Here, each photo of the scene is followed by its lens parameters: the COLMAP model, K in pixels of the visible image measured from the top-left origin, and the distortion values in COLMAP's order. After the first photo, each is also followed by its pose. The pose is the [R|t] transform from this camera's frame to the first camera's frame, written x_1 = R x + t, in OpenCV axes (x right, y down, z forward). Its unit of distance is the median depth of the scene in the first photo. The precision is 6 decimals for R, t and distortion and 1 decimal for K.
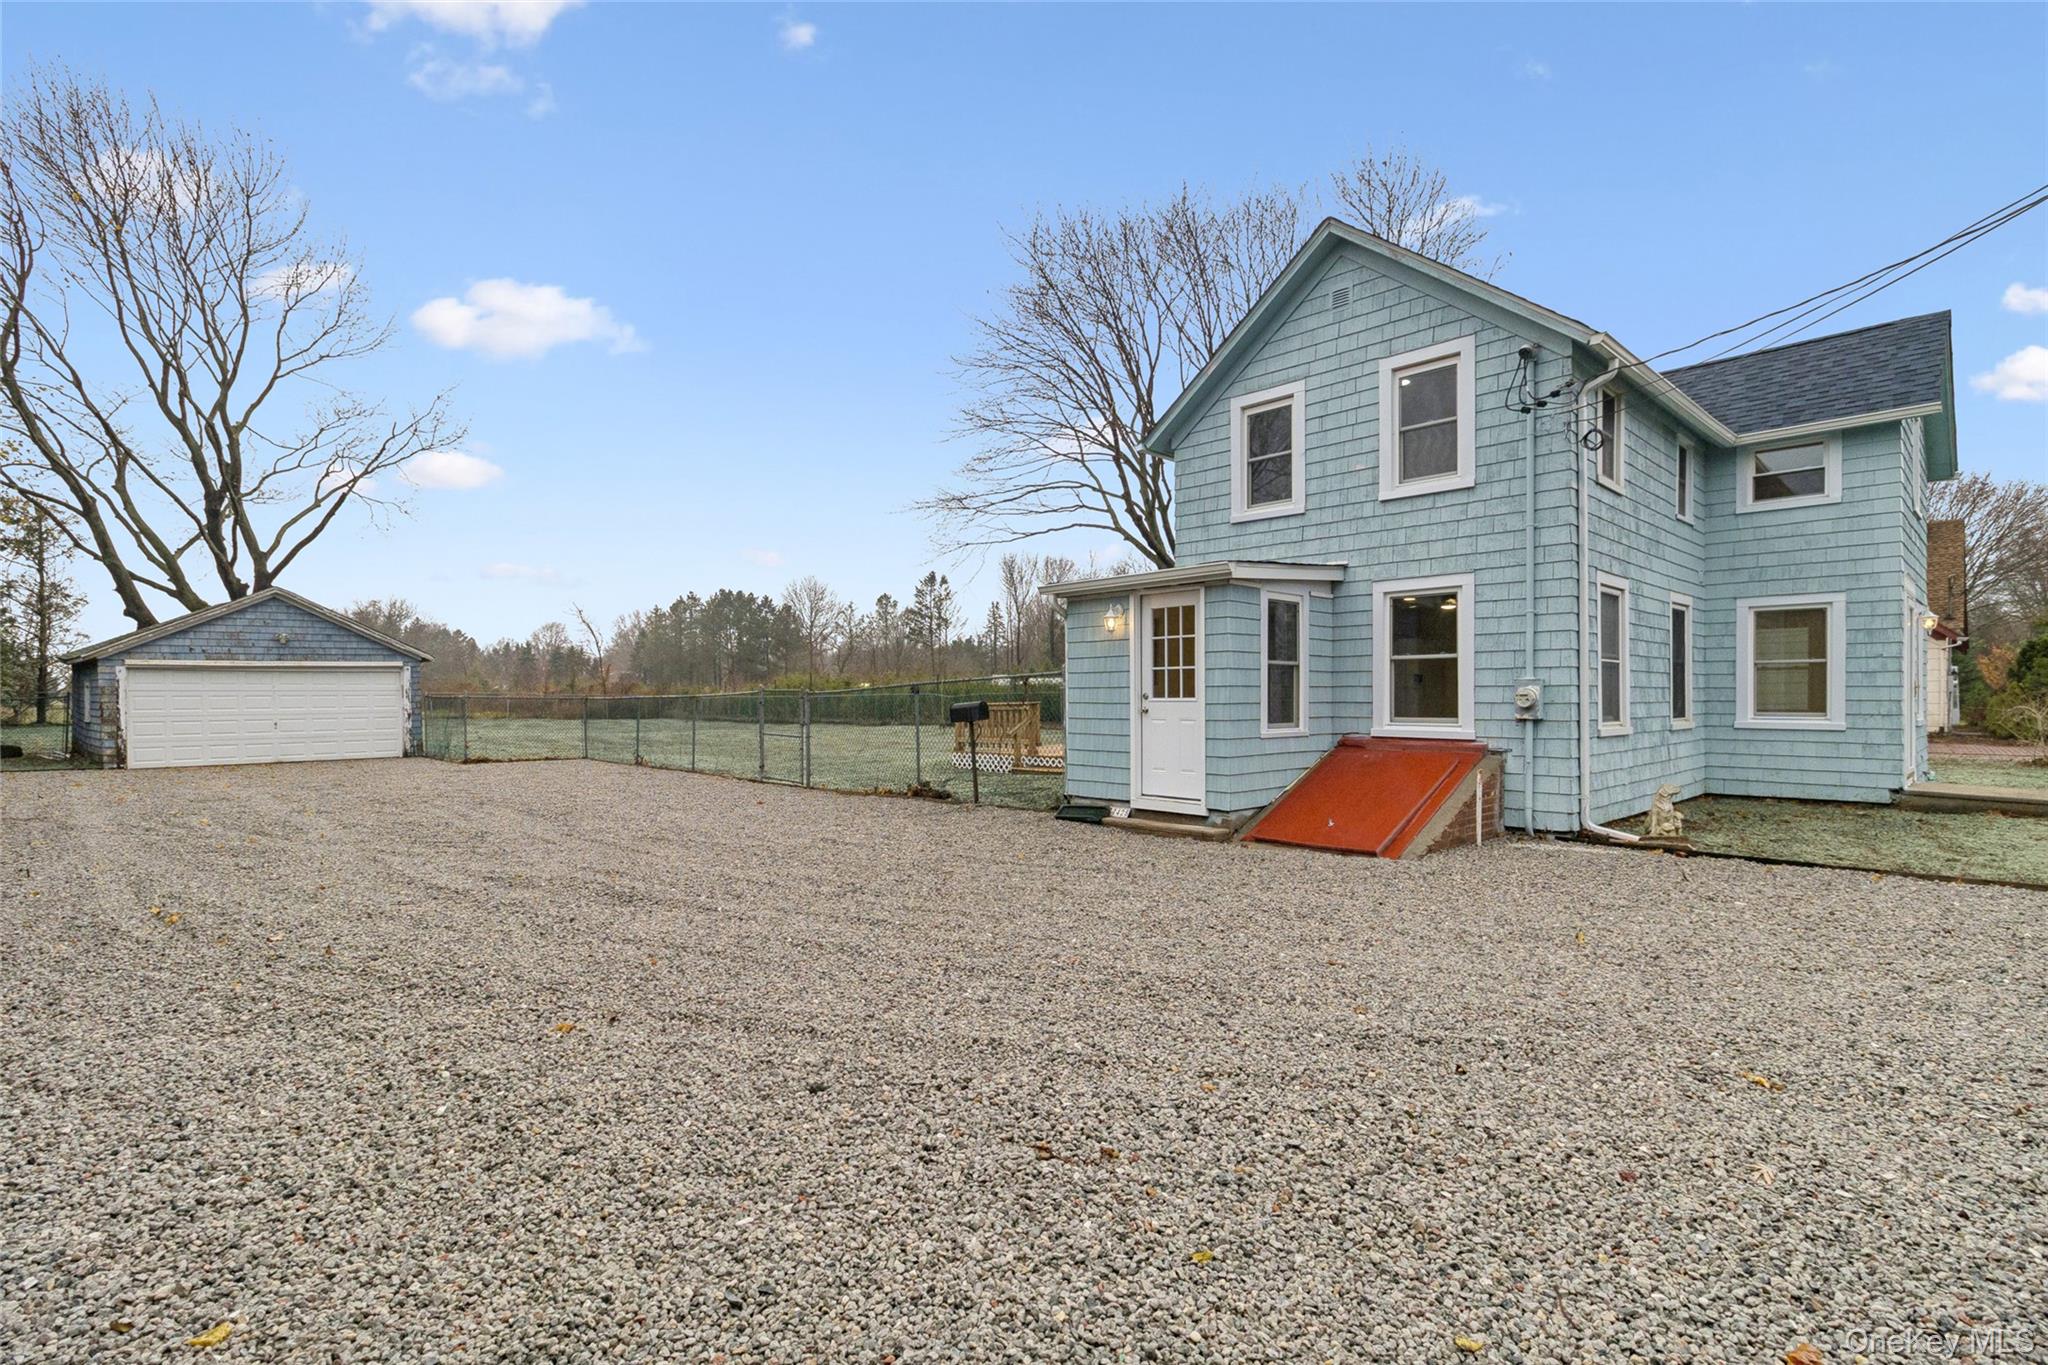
lens RADIAL K [[980.0, 0, 1031.1], [0, 980.0, 685.3], [0, 0, 1]] dist [-0.001178, 0.000049]
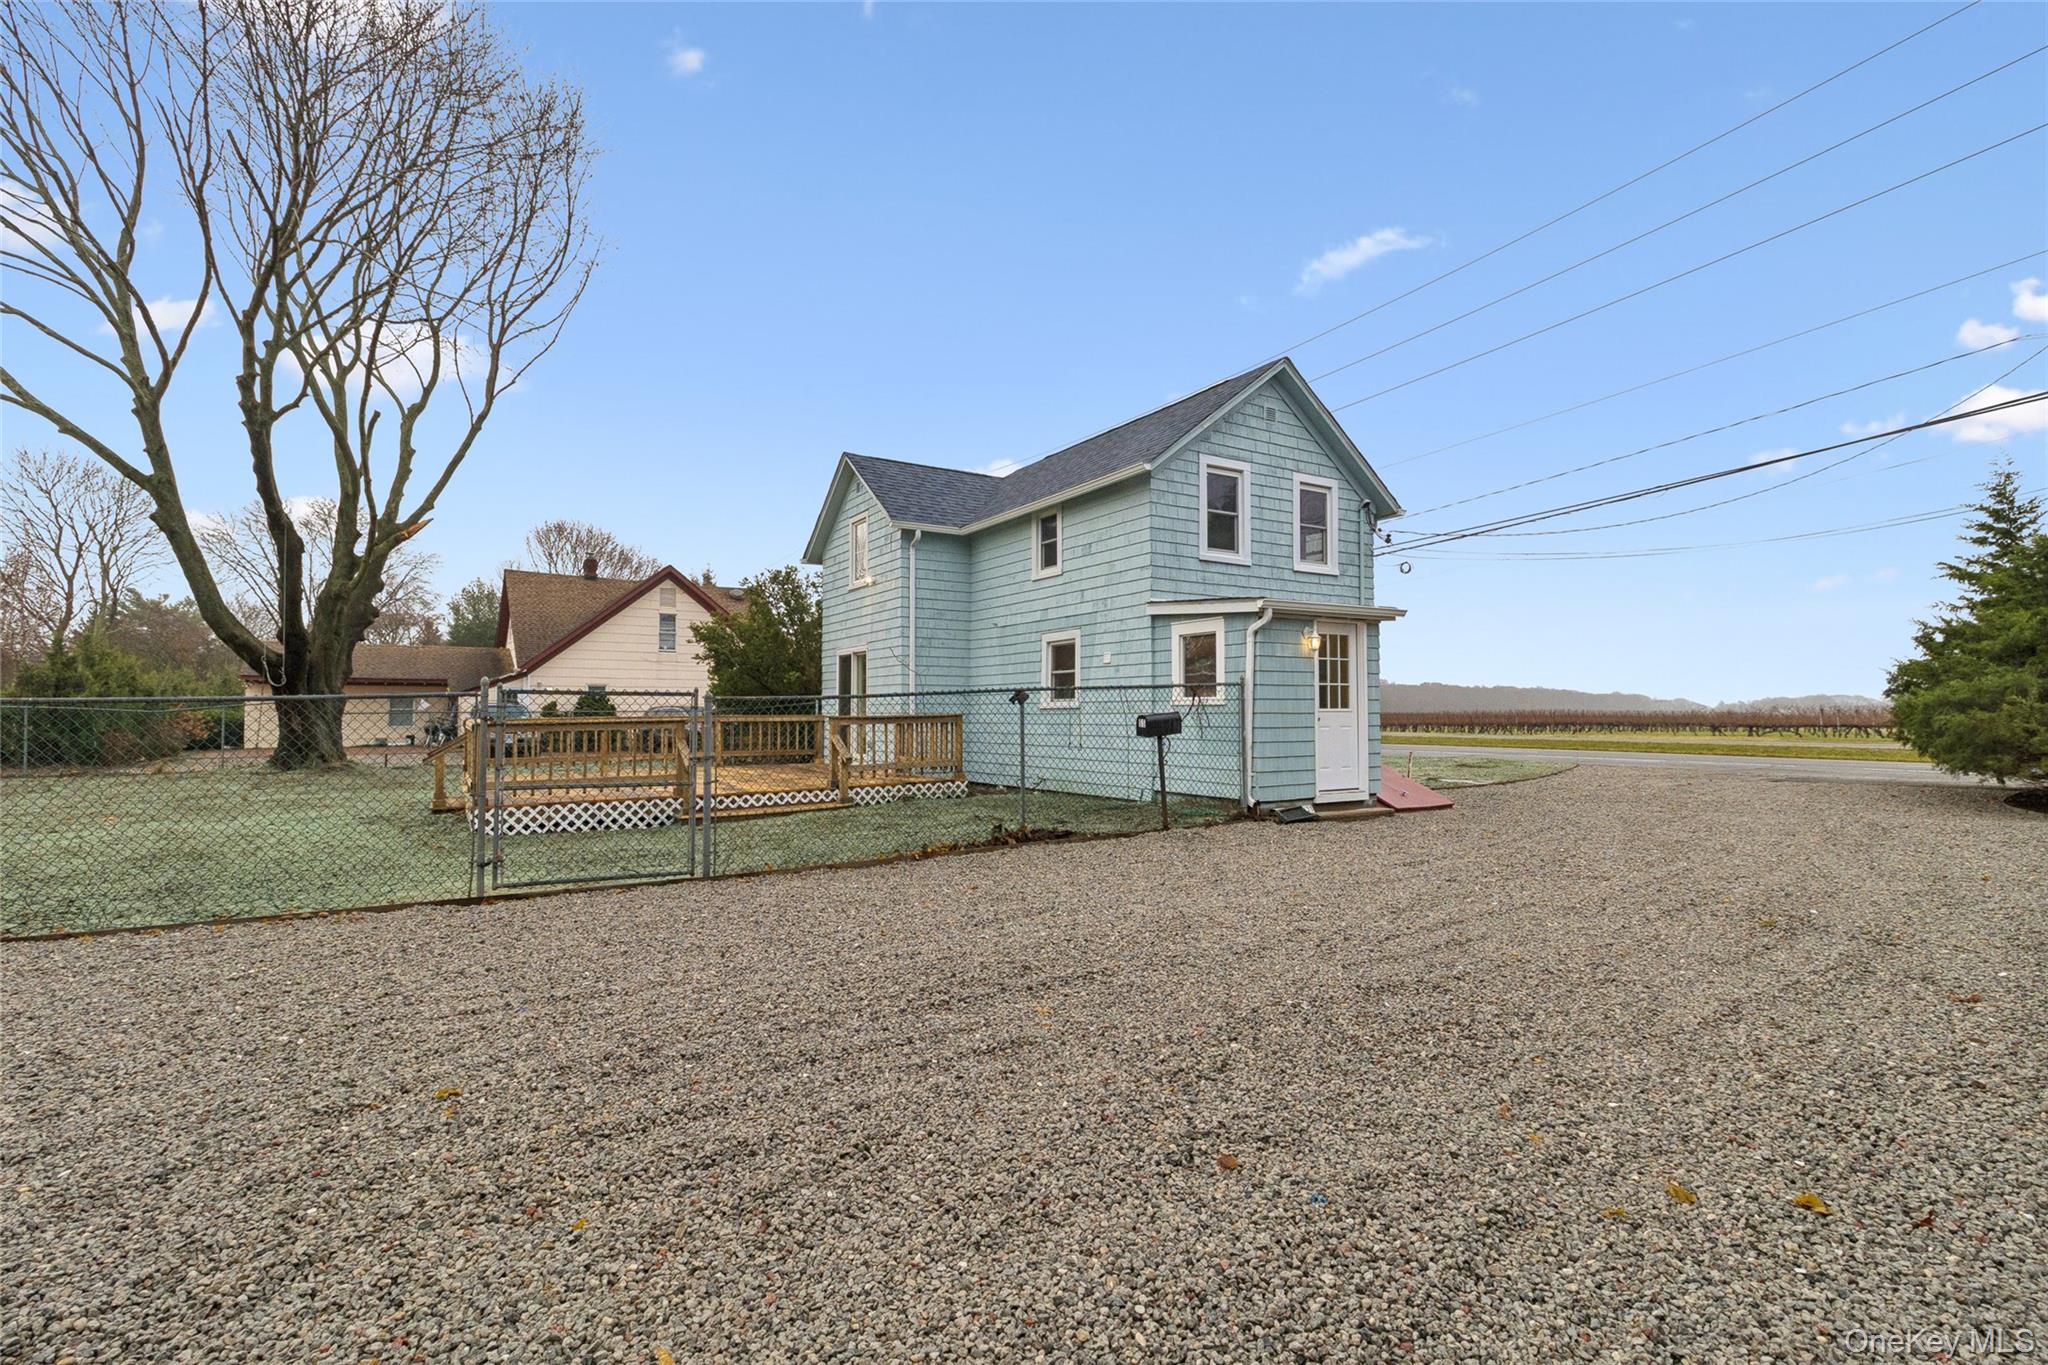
lens RADIAL K [[980.0, 0, 1031.1], [0, 980.0, 685.3], [0, 0, 1]] dist [-0.001178, 0.000049]
pose [[0.177208, 0.031368, 0.983673, -1.101125], [-0.006028, 0.999508, -0.030787, 0.023045], [-0.984155, -0.000474, 0.177310, 1.125572]]
